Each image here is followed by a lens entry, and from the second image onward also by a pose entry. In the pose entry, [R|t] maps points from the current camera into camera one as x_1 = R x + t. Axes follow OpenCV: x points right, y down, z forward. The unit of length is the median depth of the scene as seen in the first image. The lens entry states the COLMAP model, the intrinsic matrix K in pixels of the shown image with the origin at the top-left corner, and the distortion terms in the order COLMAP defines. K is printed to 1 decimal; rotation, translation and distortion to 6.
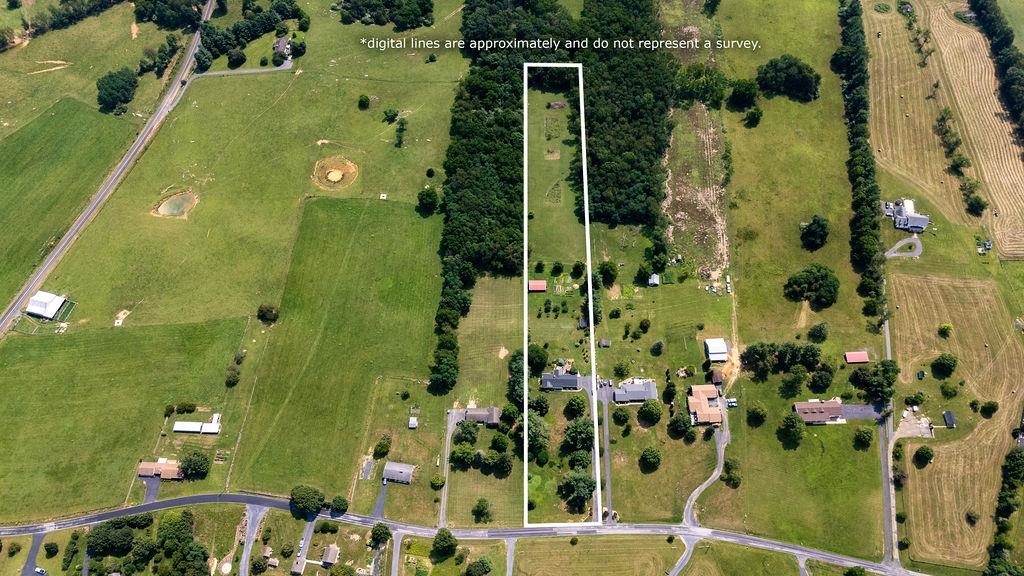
lens RADIAL K [[756.2, 0, 518.6], [0, 756.2, 290.4], [0, 0, 1]] dist [0.083858, -0.086644]
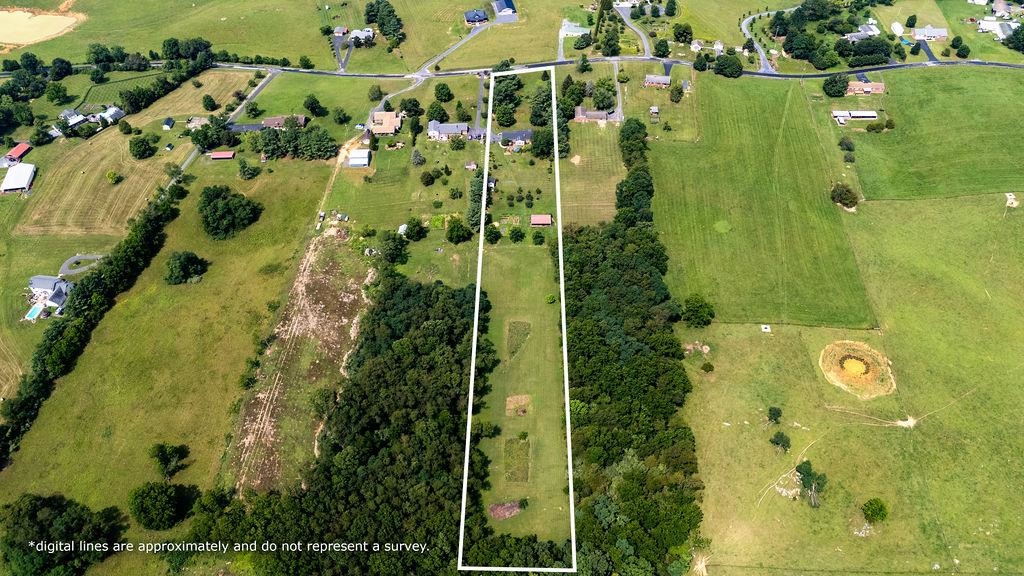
lens RADIAL K [[756.2, 0, 518.6], [0, 756.2, 290.4], [0, 0, 1]] dist [0.083858, -0.086644]
pose [[-0.999605, 0.018310, 0.021315, 0.033566], [0.015321, -0.280744, 0.959661, -0.849196], [0.023556, 0.959608, 0.280352, 0.831584]]
